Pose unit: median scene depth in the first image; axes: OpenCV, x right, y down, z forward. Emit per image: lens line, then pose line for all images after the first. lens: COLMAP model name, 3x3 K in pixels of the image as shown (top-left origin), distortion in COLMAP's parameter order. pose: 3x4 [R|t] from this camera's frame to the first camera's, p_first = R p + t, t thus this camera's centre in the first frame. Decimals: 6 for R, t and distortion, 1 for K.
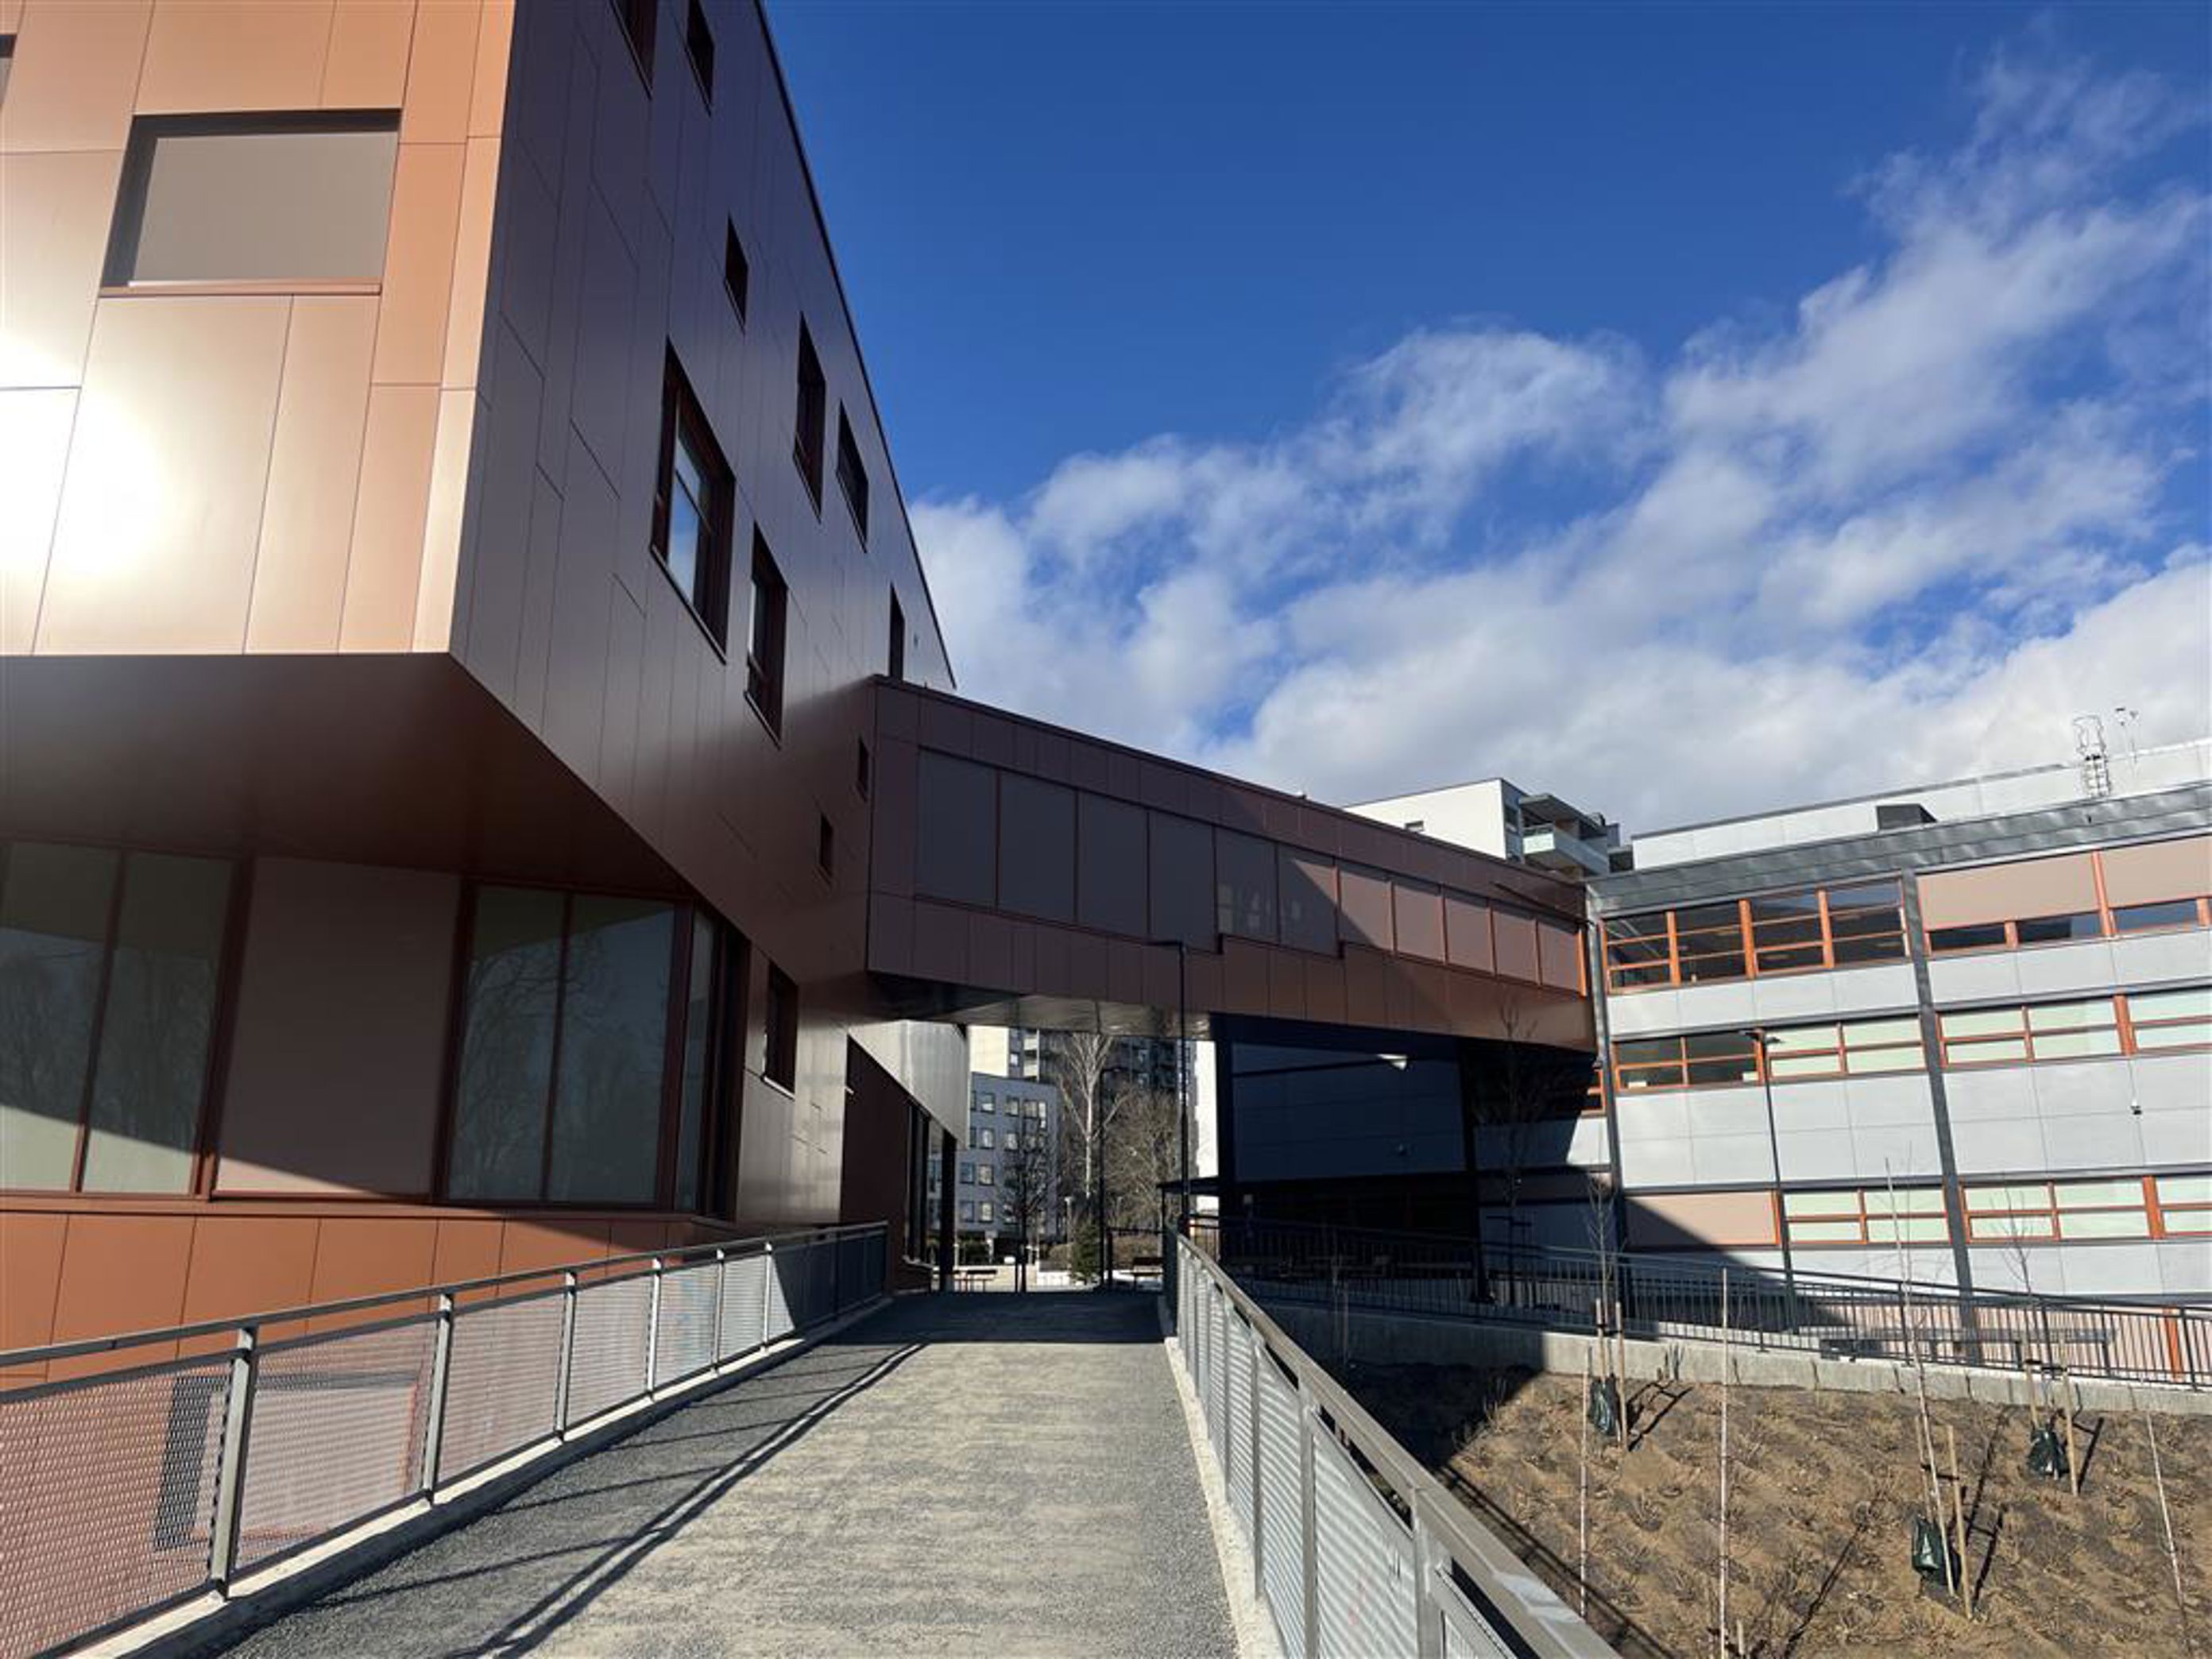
lens RADIAL K [[1698.2, 0, 1106.0], [0, 1698.2, 829.5], [0, 0, 1]] dist [0.047665, -0.034433]
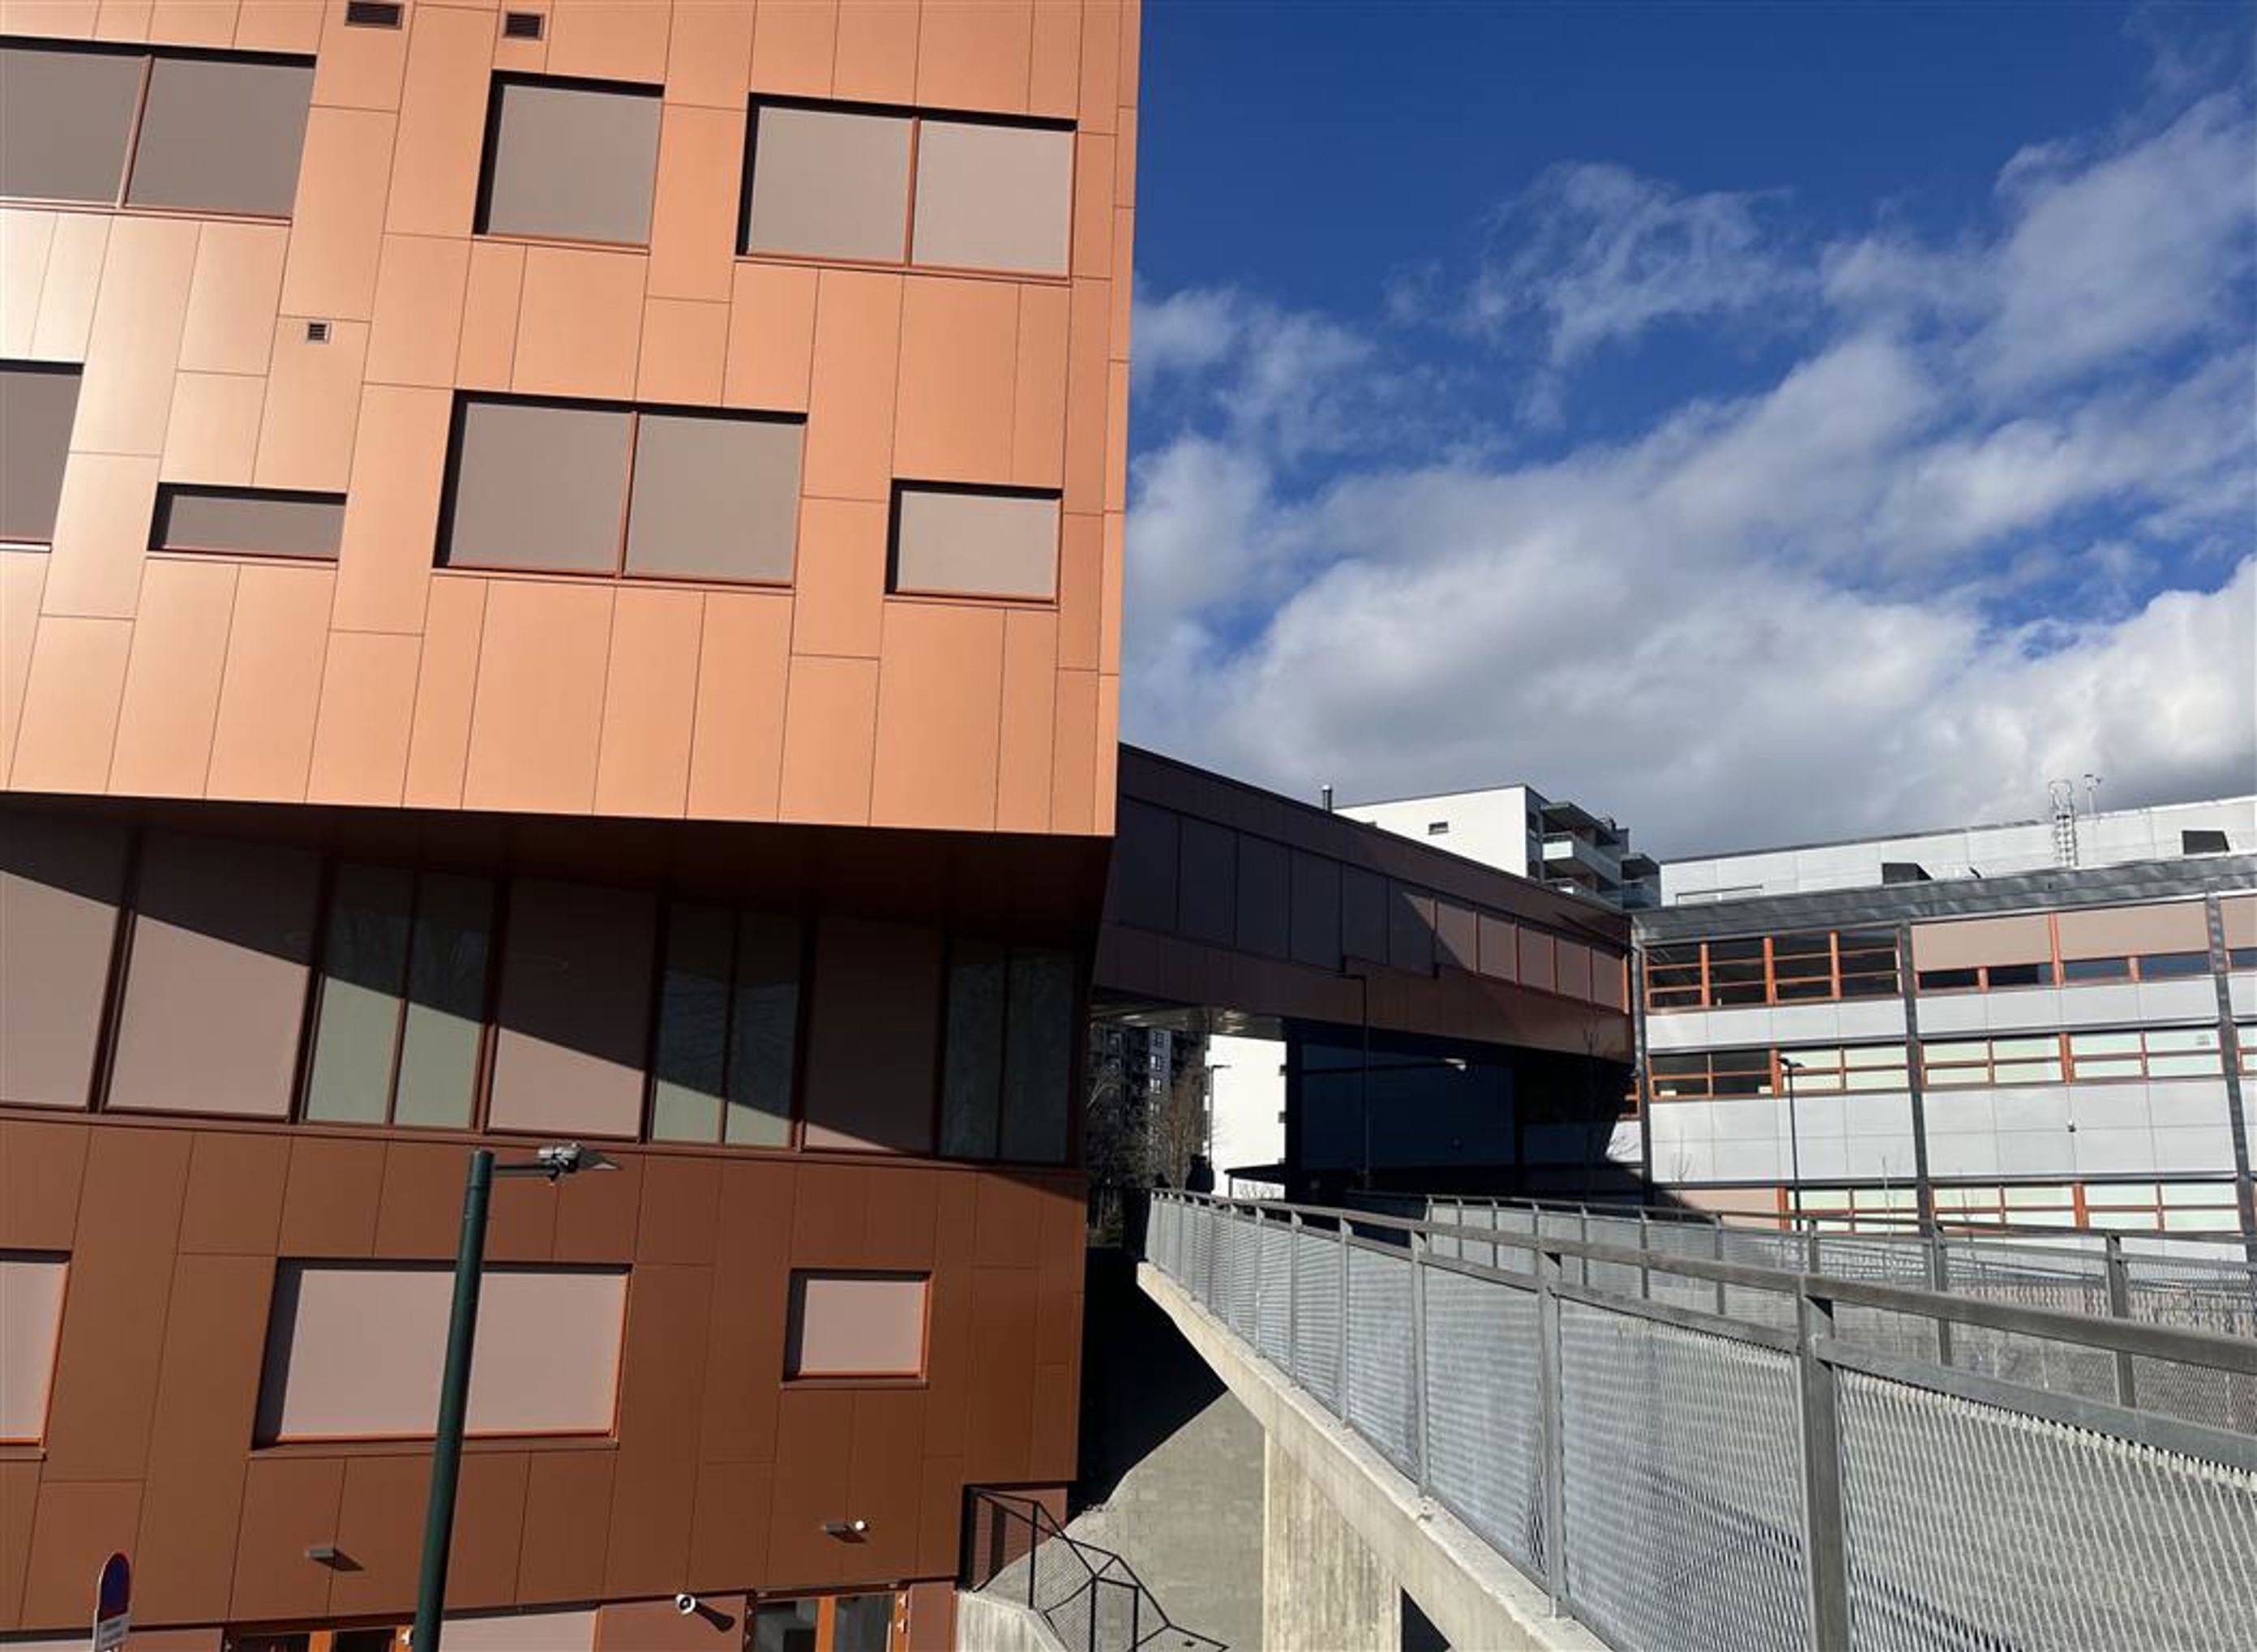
lens RADIAL K [[1991.9, 0, 1202.5], [0, 1991.9, 823.8], [0, 0, 1]] dist [0.016509, -0.000911]
pose [[0.993344, 0.046774, 0.105256, -0.199021], [-0.049836, 0.998402, 0.026648, -0.068487], [-0.103842, -0.031717, 0.994088, -0.390894]]
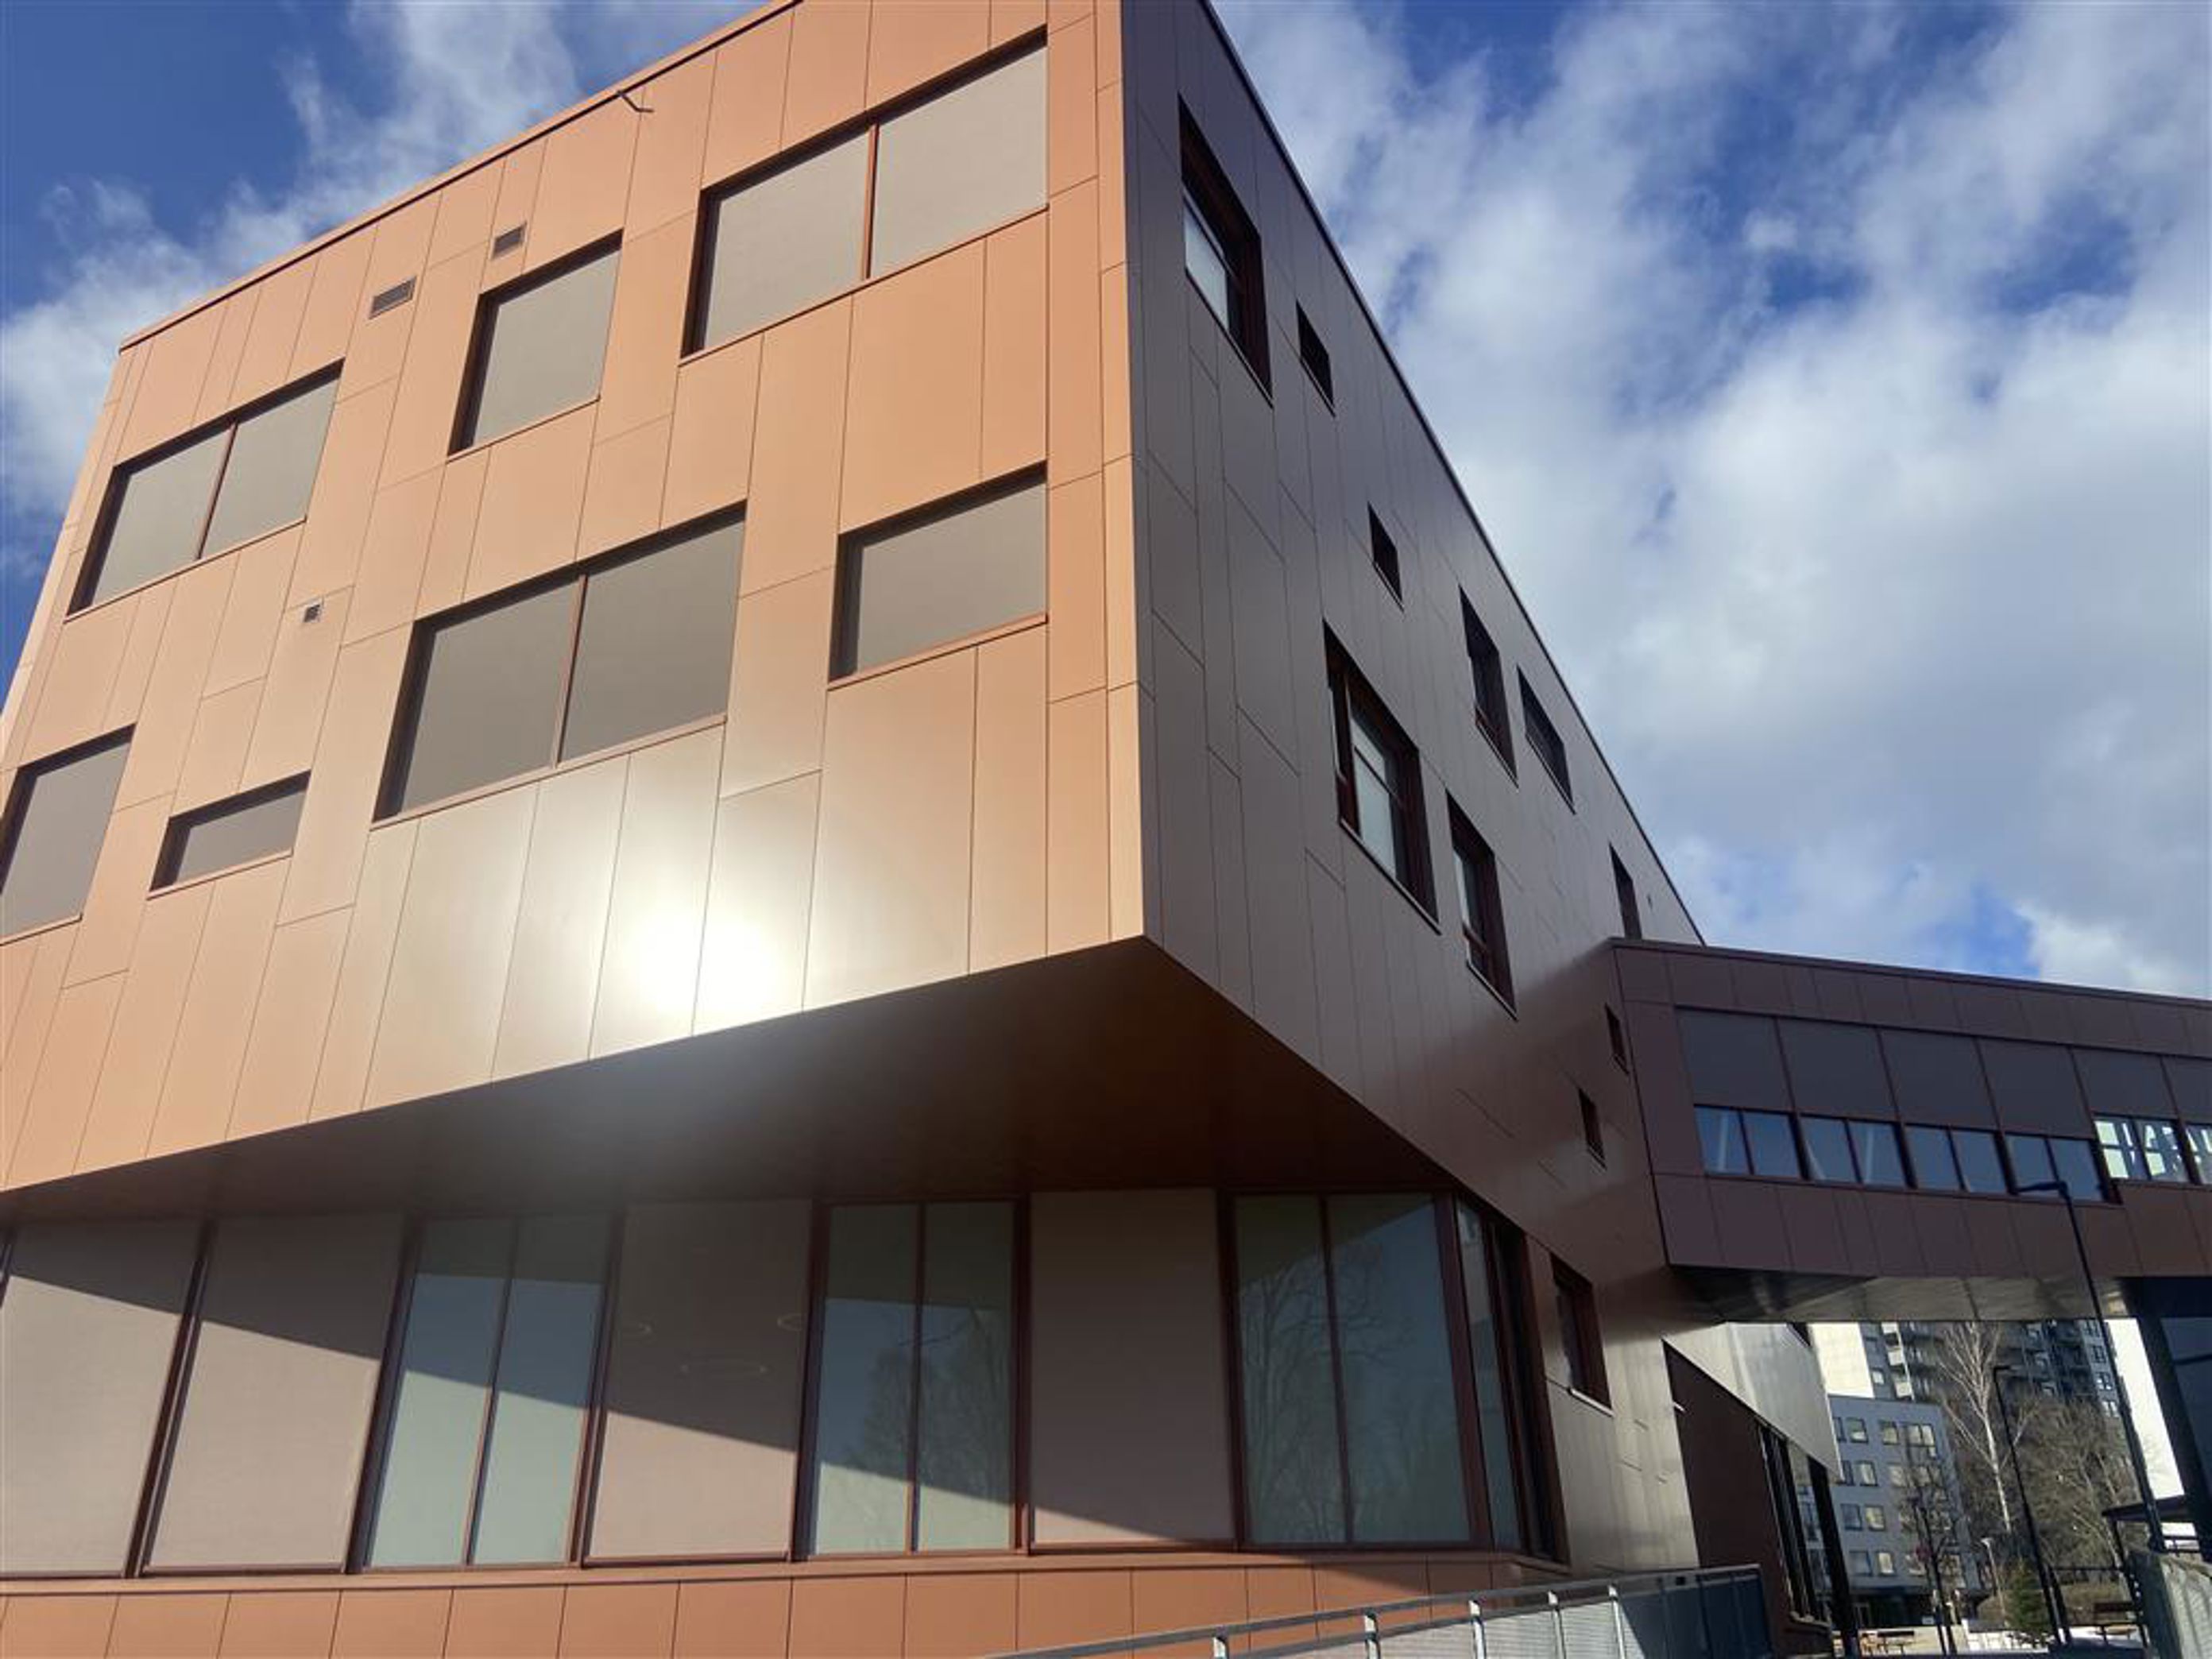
lens RADIAL K [[1670.6, 0, 1106.0], [0, 1670.6, 829.5], [0, 0, 1]] dist [0.103665, -0.132513]
pose [[0.892501, -0.214644, -0.396699, -0.003454], [0.133842, 0.965927, -0.221519, 0.018740], [0.430730, 0.144611, 0.890819, 0.048710]]
